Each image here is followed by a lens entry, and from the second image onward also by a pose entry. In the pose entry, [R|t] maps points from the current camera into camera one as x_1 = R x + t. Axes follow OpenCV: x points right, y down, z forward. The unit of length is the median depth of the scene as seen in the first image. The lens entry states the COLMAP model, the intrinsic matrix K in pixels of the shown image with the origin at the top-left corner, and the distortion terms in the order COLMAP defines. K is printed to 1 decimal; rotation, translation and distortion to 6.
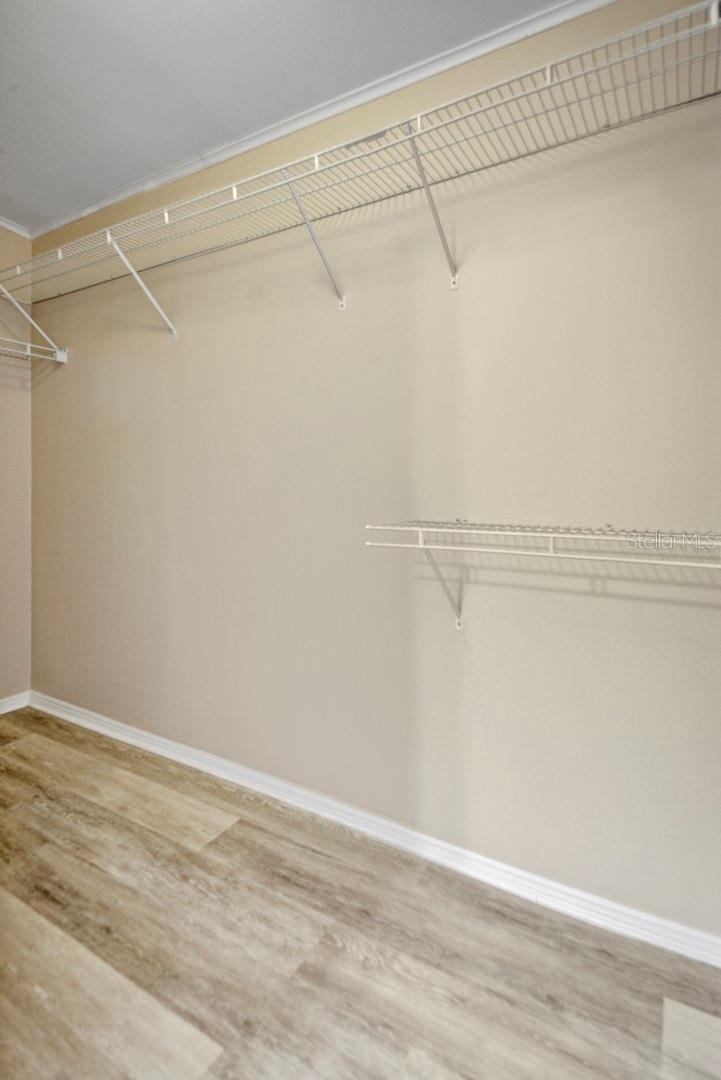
lens RADIAL K [[527.0, 0, 387.3], [0, 527.0, 486.8], [0, 0, 1]] dist [0.014822, -0.007036]
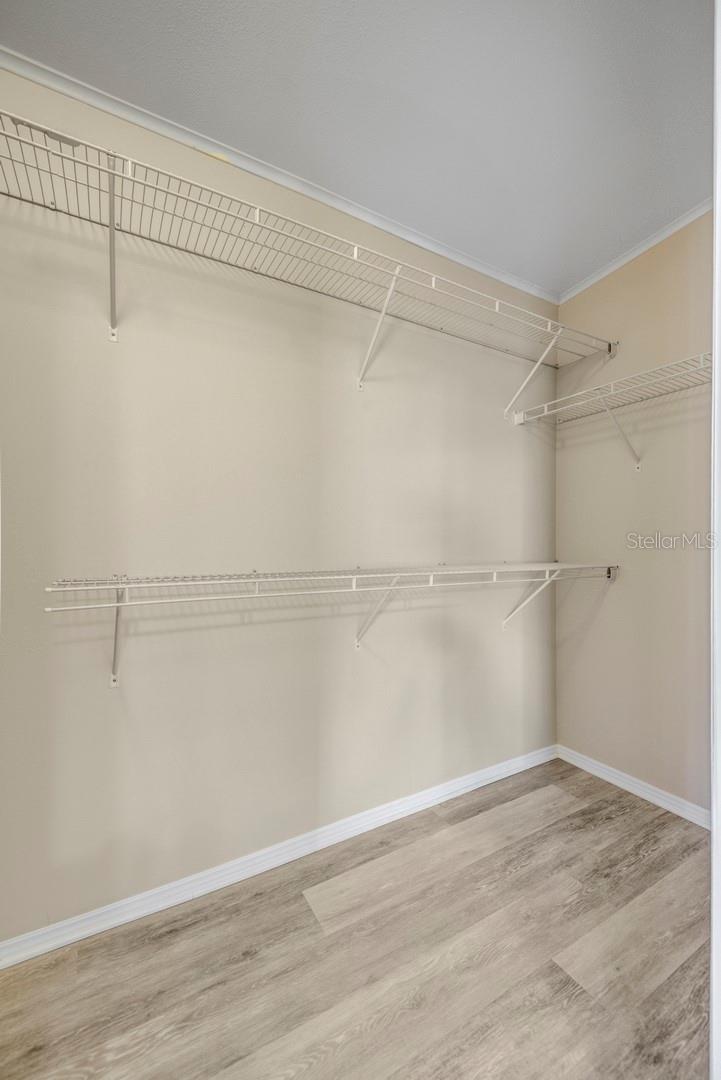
lens RADIAL K [[438.8, 0, 362.8], [0, 438.8, 537.6], [0, 0, 1]] dist [-0.006650, -0.000882]
pose [[0.515431, 0.005652, 0.856913, -0.398167], [-0.000200, 0.999979, -0.006475, -0.001843], [-0.856931, 0.003166, 0.515421, 0.221087]]
